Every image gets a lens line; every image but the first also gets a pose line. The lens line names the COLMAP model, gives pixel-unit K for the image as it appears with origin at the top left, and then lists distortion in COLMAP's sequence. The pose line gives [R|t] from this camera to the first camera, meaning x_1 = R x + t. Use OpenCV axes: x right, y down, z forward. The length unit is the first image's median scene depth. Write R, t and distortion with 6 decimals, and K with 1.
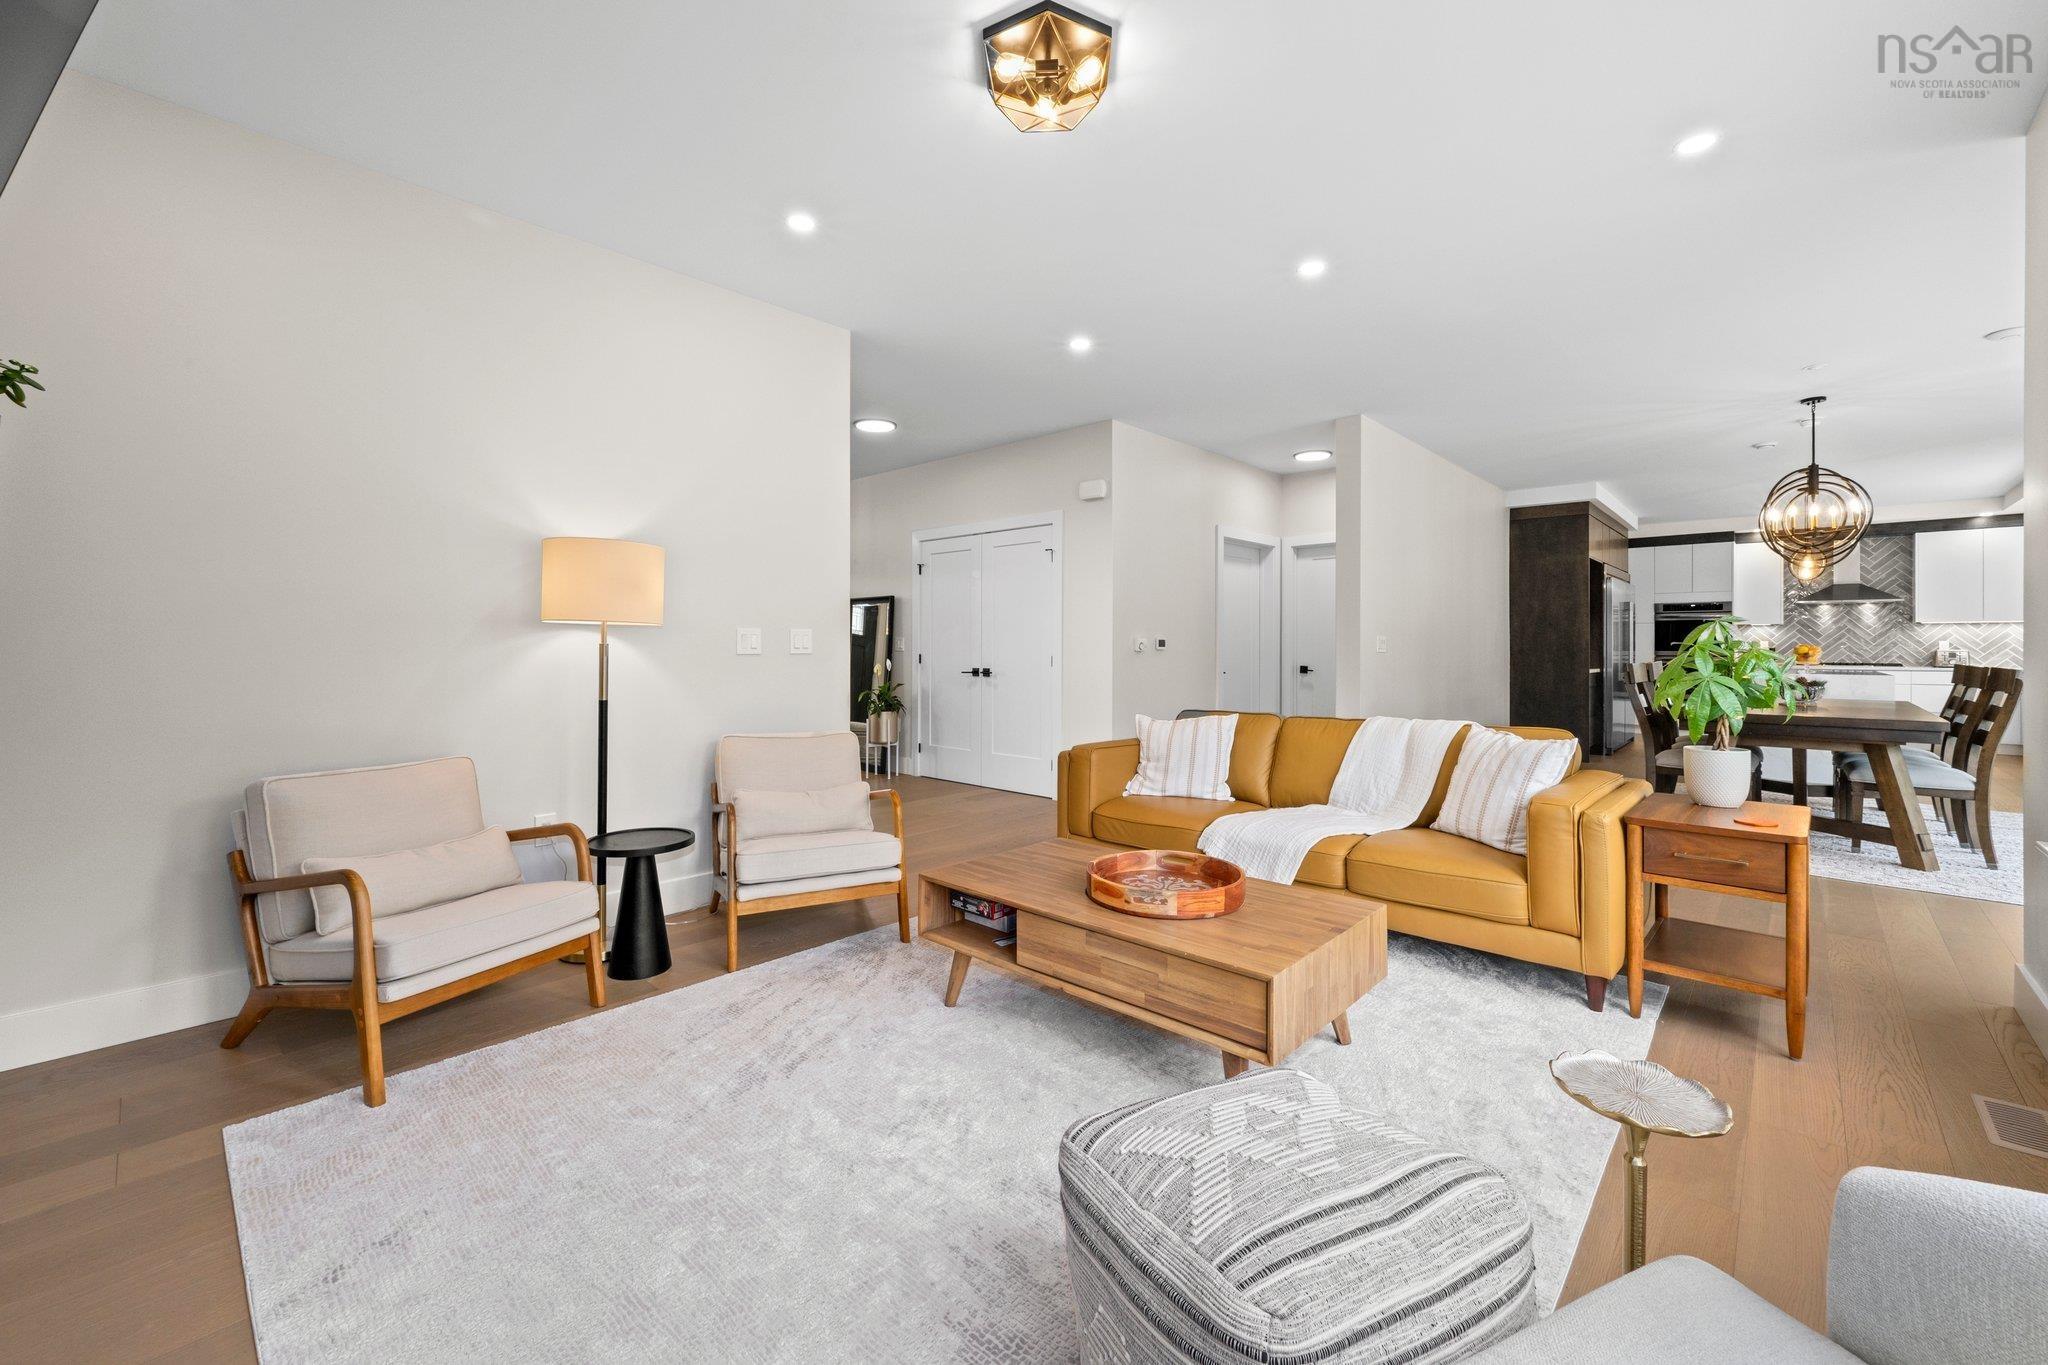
lens RADIAL K [[823.9, 0, 1032.5], [0, 823.9, 641.7], [0, 0, 1]] dist [0.001261, 0.000158]
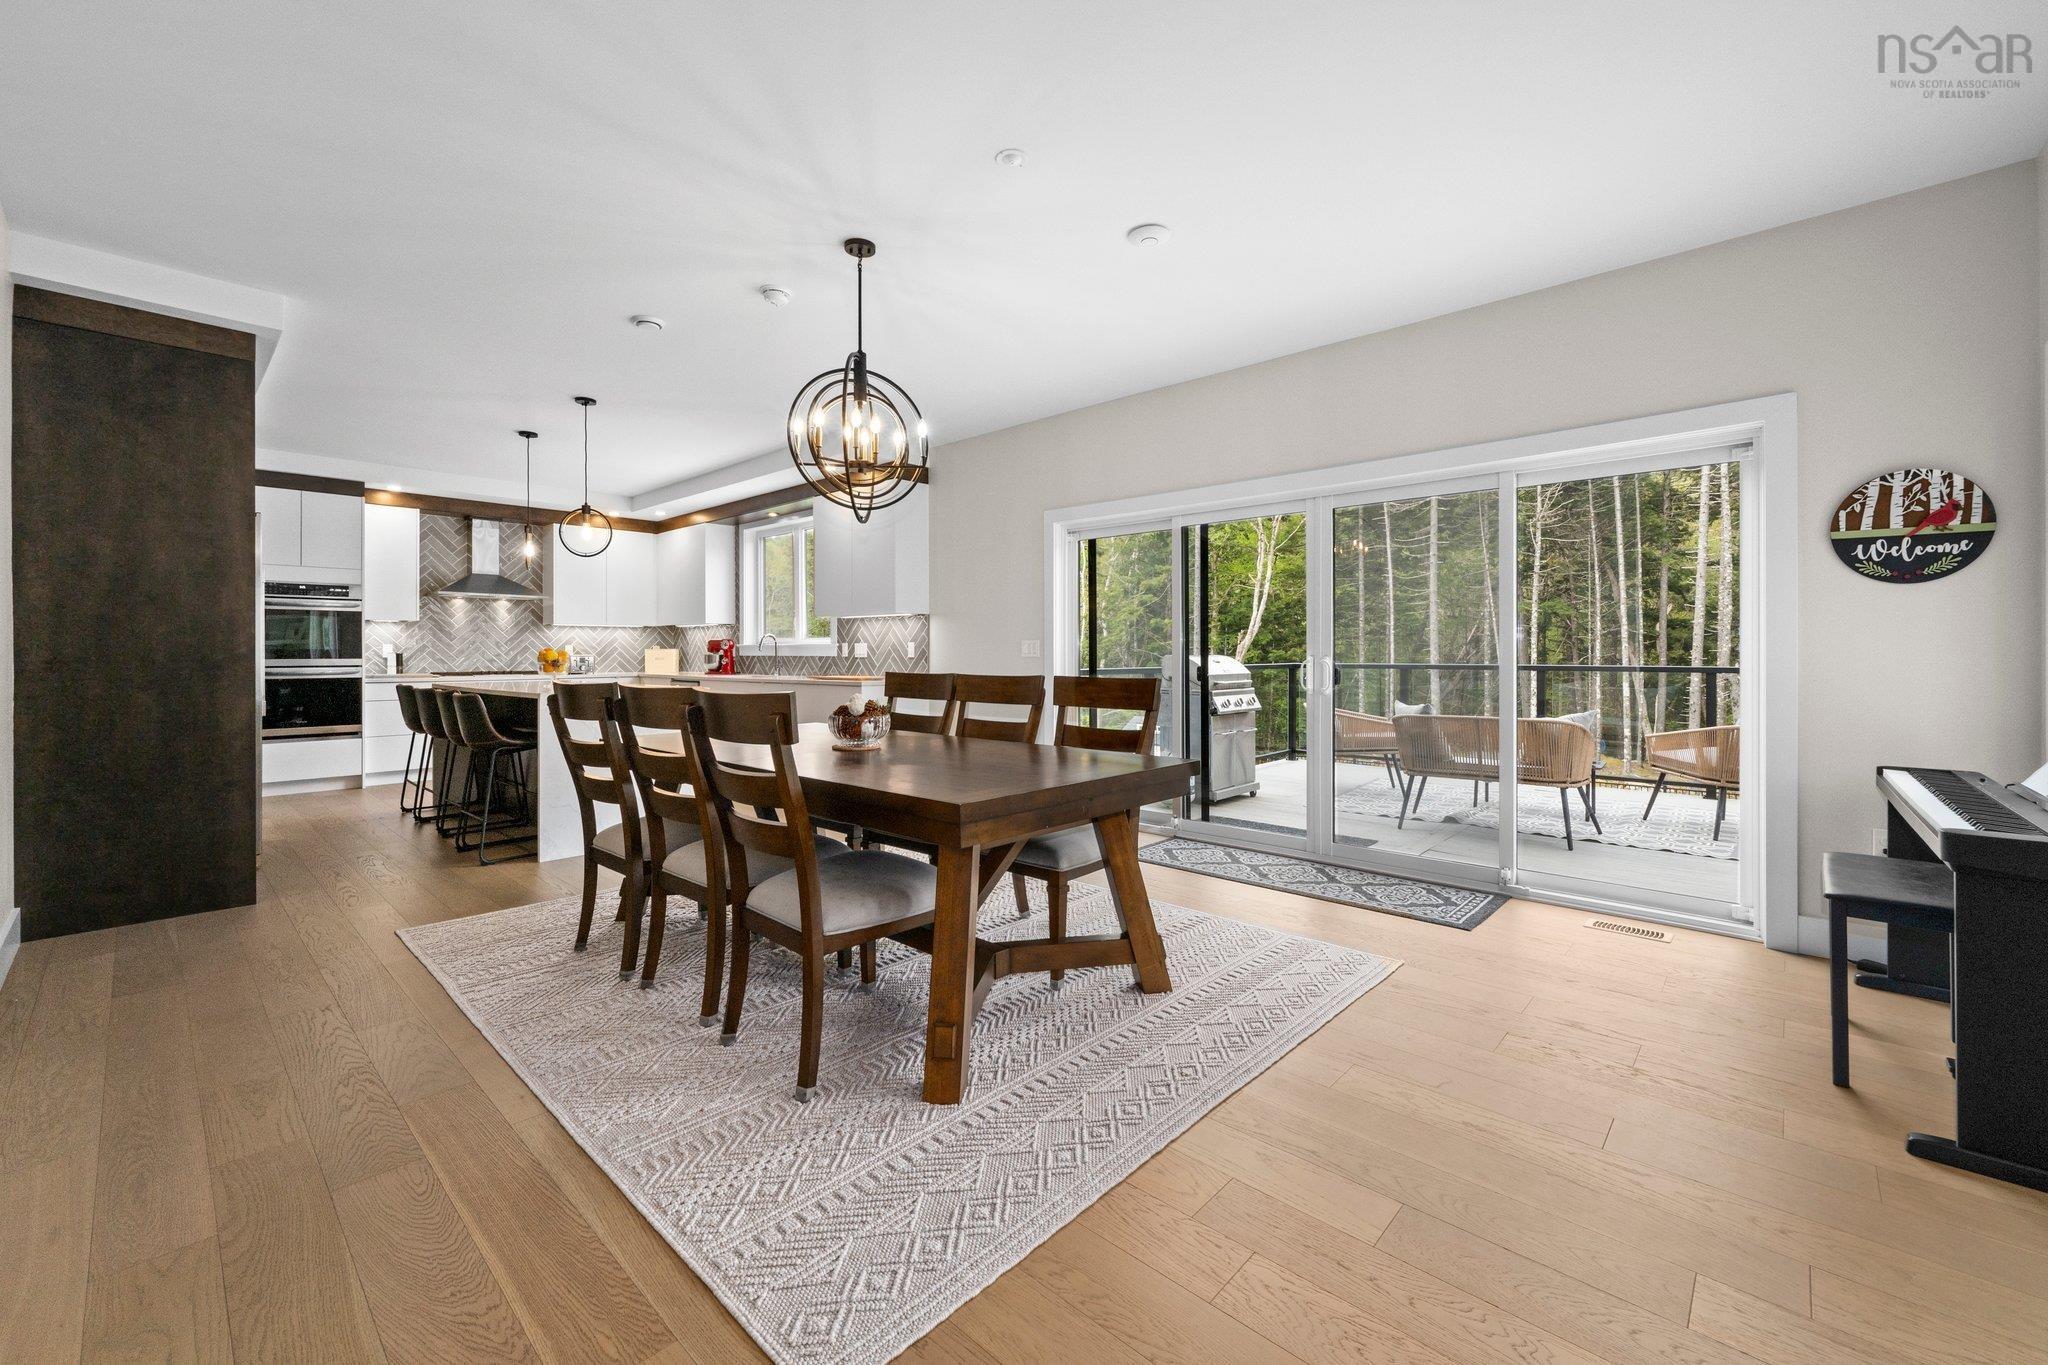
lens RADIAL K [[818.0, 0, 1032.0], [0, 818.0, 663.3], [0, 0, 1]] dist [-0.000951, -0.000176]
pose [[-0.009519, -0.014900, 0.999844, 0.192402], [-0.003619, 0.999883, 0.014866, 0.004120], [-0.999948, -0.003477, -0.009572, 0.514188]]
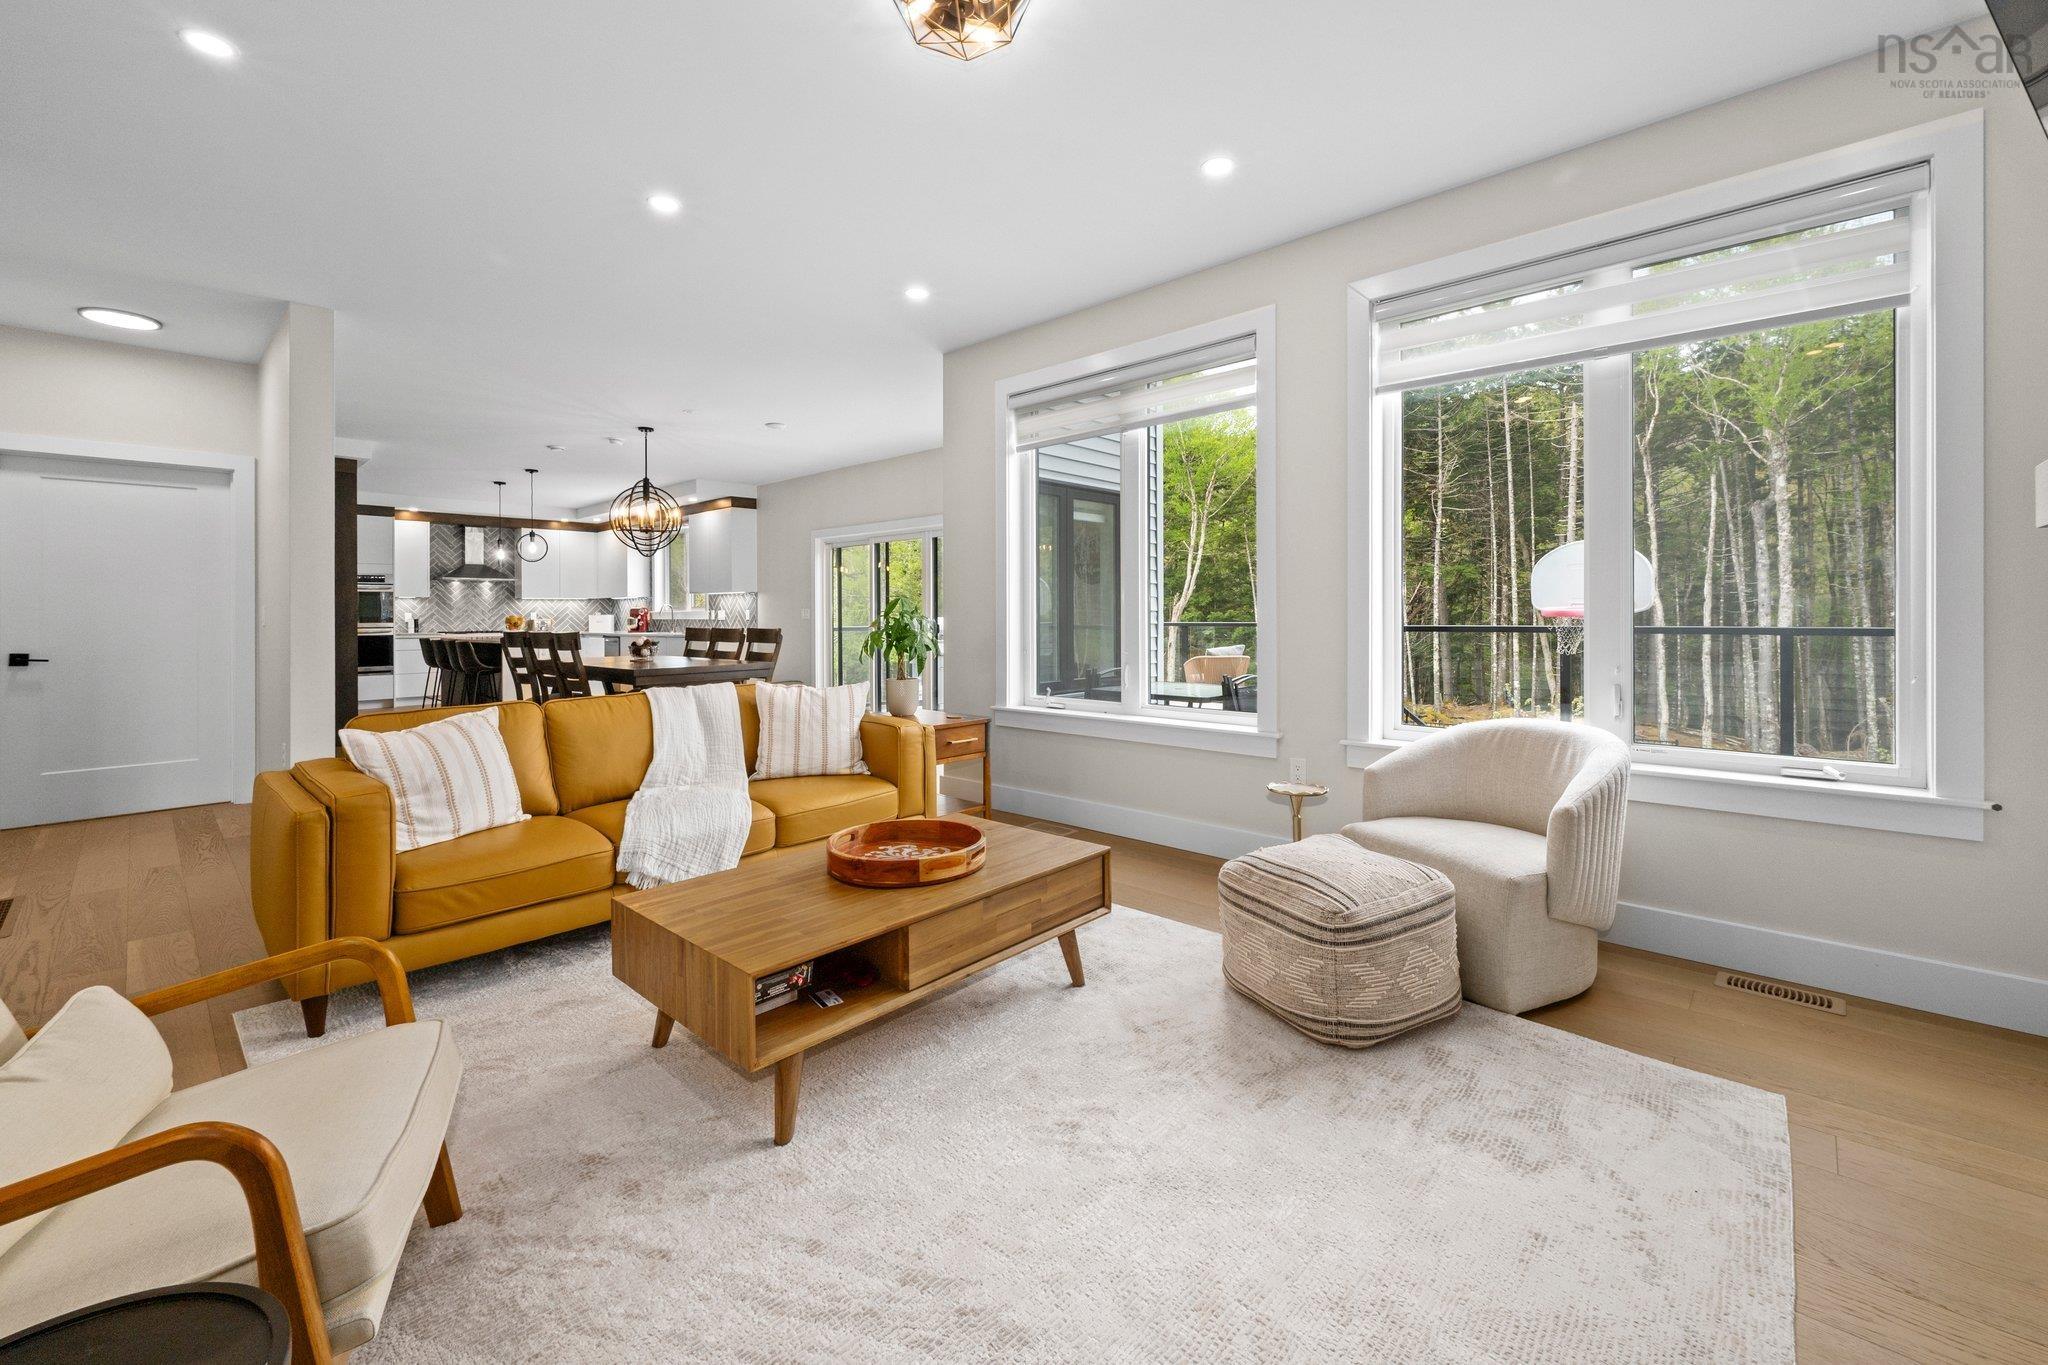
lens RADIAL K [[830.6, 0, 1023.8], [0, 830.6, 621.7], [0, 0, 1]] dist [0.001004, 0.000155]
pose [[-0.002147, -0.010176, 0.999946, -0.228493], [0.001870, 0.999946, 0.010180, 0.001611], [-0.999996, 0.001891, -0.002128, 0.234355]]
